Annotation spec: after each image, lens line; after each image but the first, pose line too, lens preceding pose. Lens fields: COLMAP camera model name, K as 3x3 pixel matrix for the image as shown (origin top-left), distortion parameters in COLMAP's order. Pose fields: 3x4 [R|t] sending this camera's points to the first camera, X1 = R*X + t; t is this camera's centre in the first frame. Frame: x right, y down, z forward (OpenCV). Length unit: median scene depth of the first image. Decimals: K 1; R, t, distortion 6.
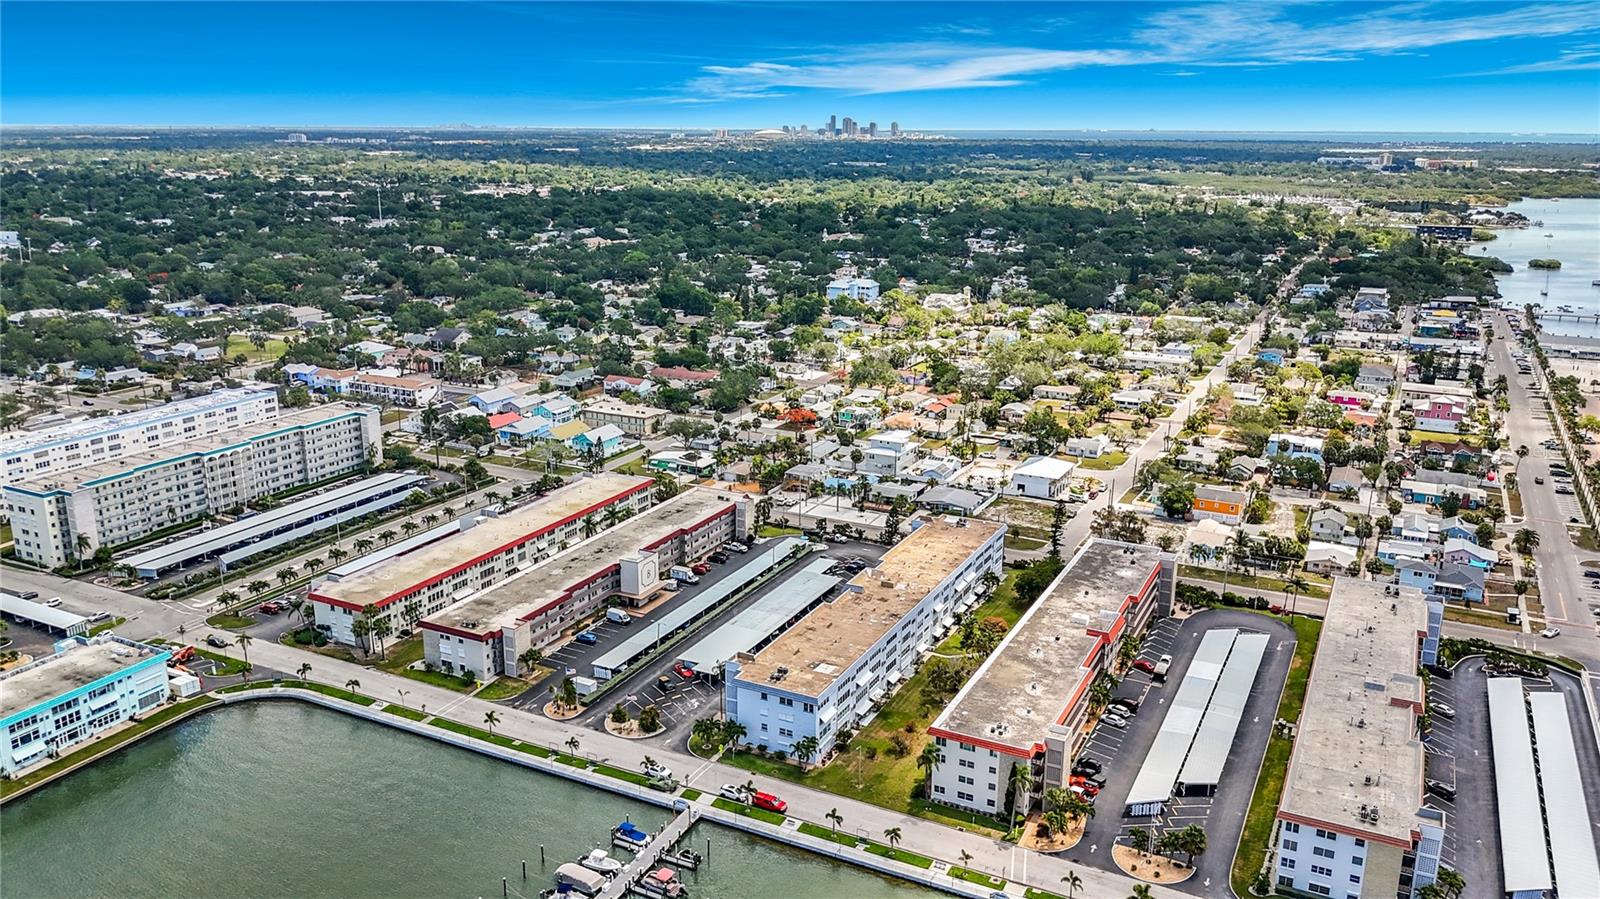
lens RADIAL K [[1193.7, 0, 795.4], [0, 1193.7, 449.2], [0, 0, 1]] dist [0.042860, -0.068955]
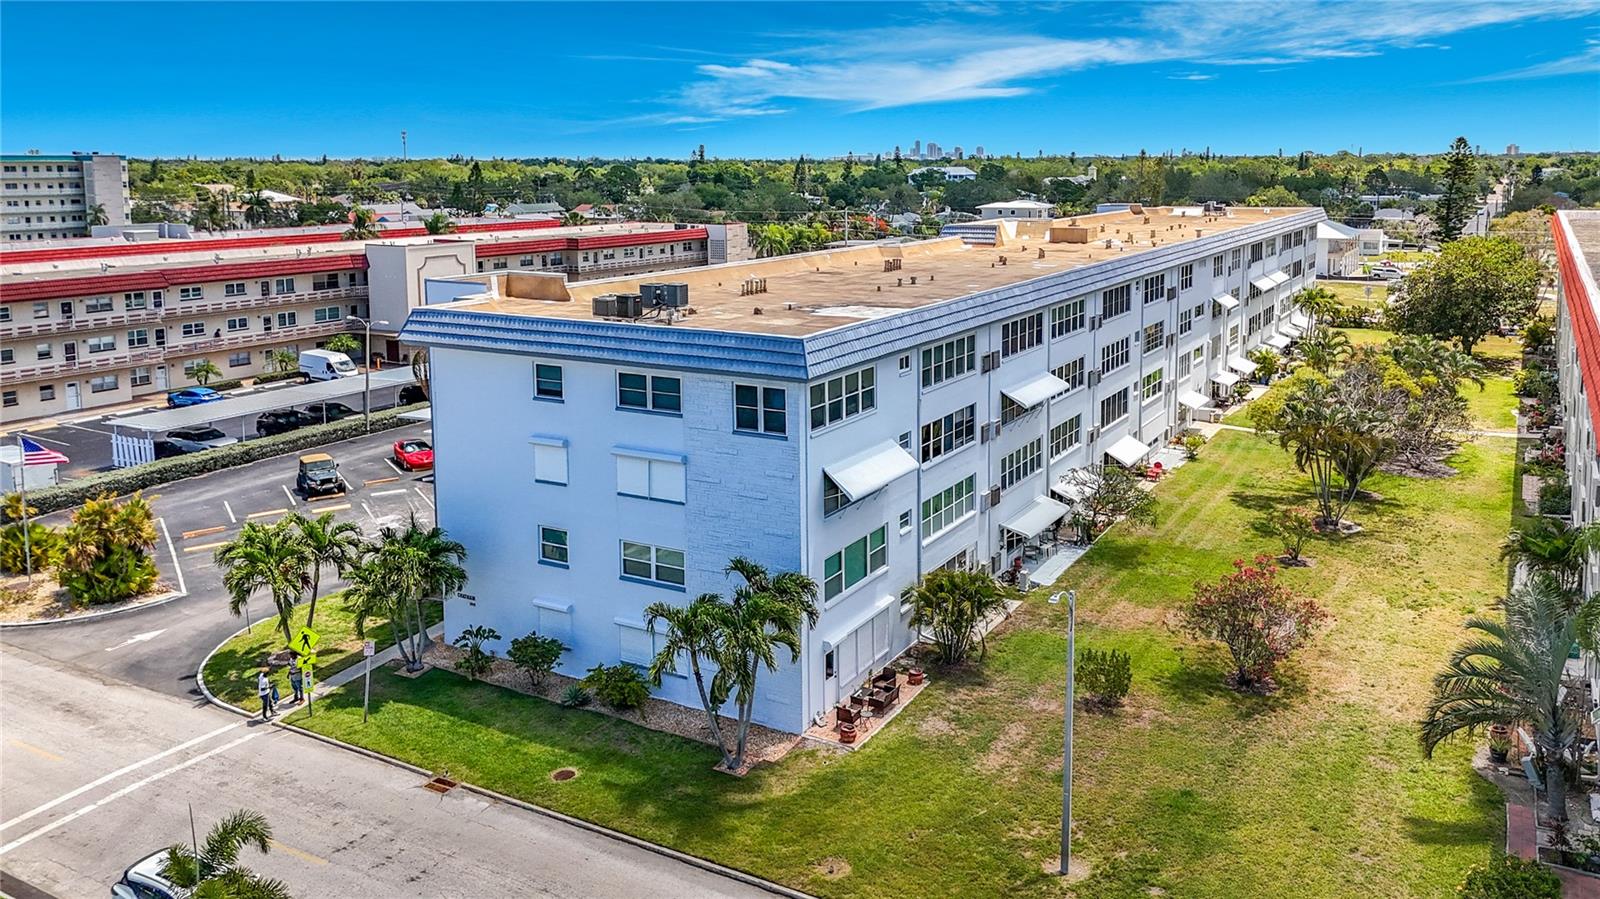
lens RADIAL K [[1207.4, 0, 841.7], [0, 1207.4, 308.4], [0, 0, 1]] dist [0.121129, -0.169187]
pose [[0.999459, -0.003522, -0.032687, 0.019609], [-0.001062, 0.990268, -0.139166, 0.151921], [0.032859, 0.139126, 0.989729, 0.545807]]
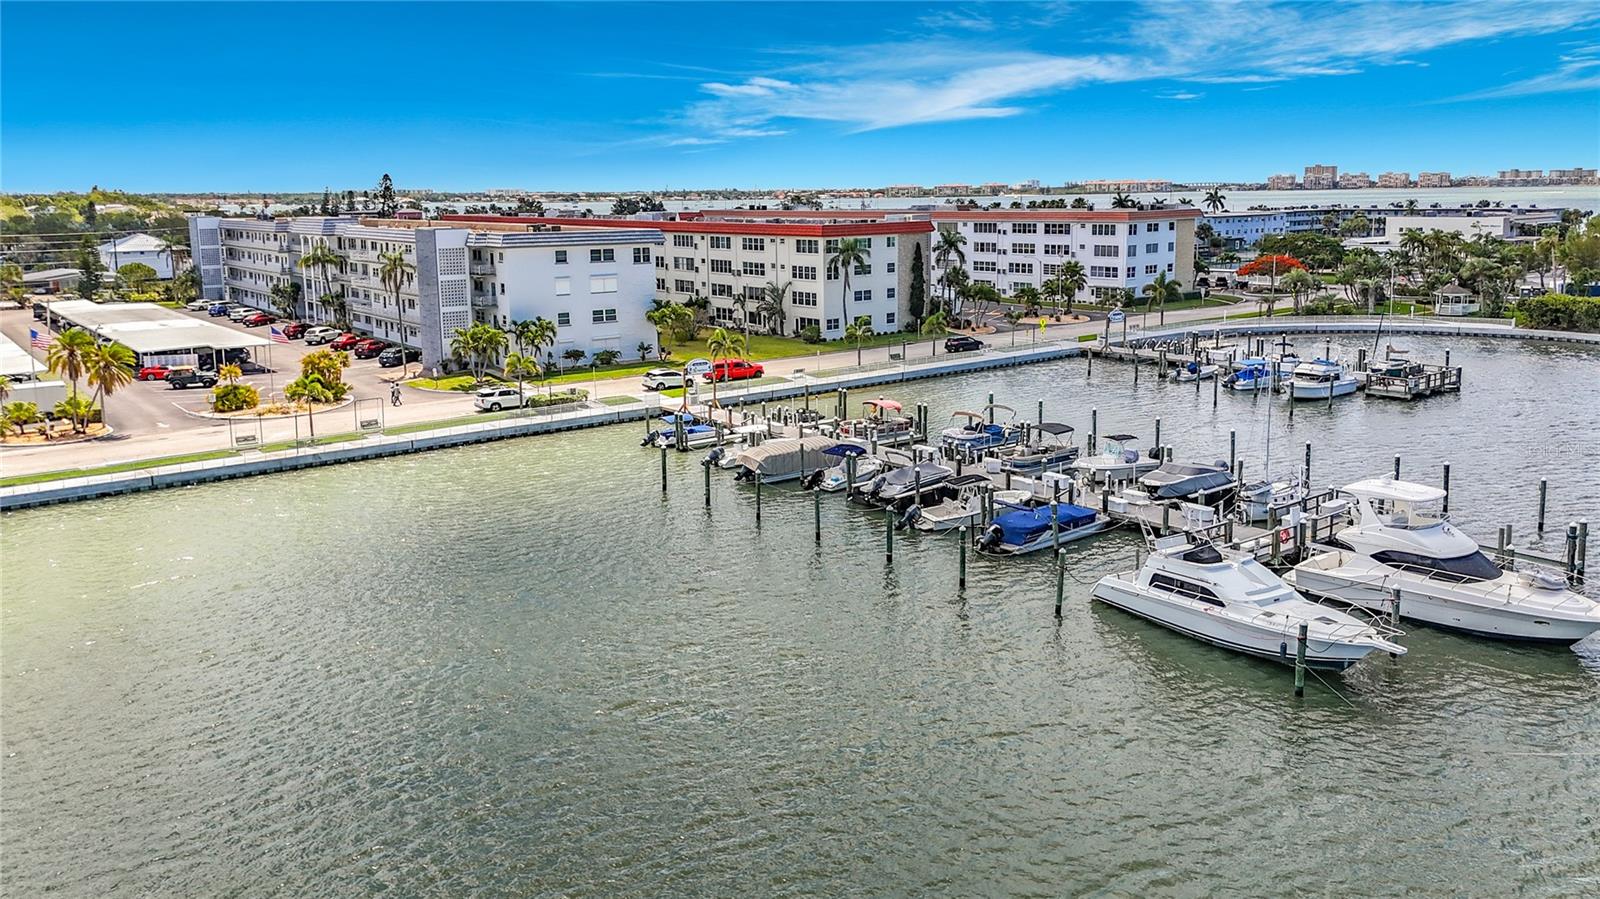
lens RADIAL K [[1193.7, 0, 795.4], [0, 1193.7, 449.2], [0, 0, 1]] dist [0.042860, -0.068955]
pose [[0.419645, -0.198728, 0.885667, -0.324160], [0.246840, 0.963951, 0.099336, 0.179209], [-0.873480, 0.176932, 0.453571, 0.462629]]
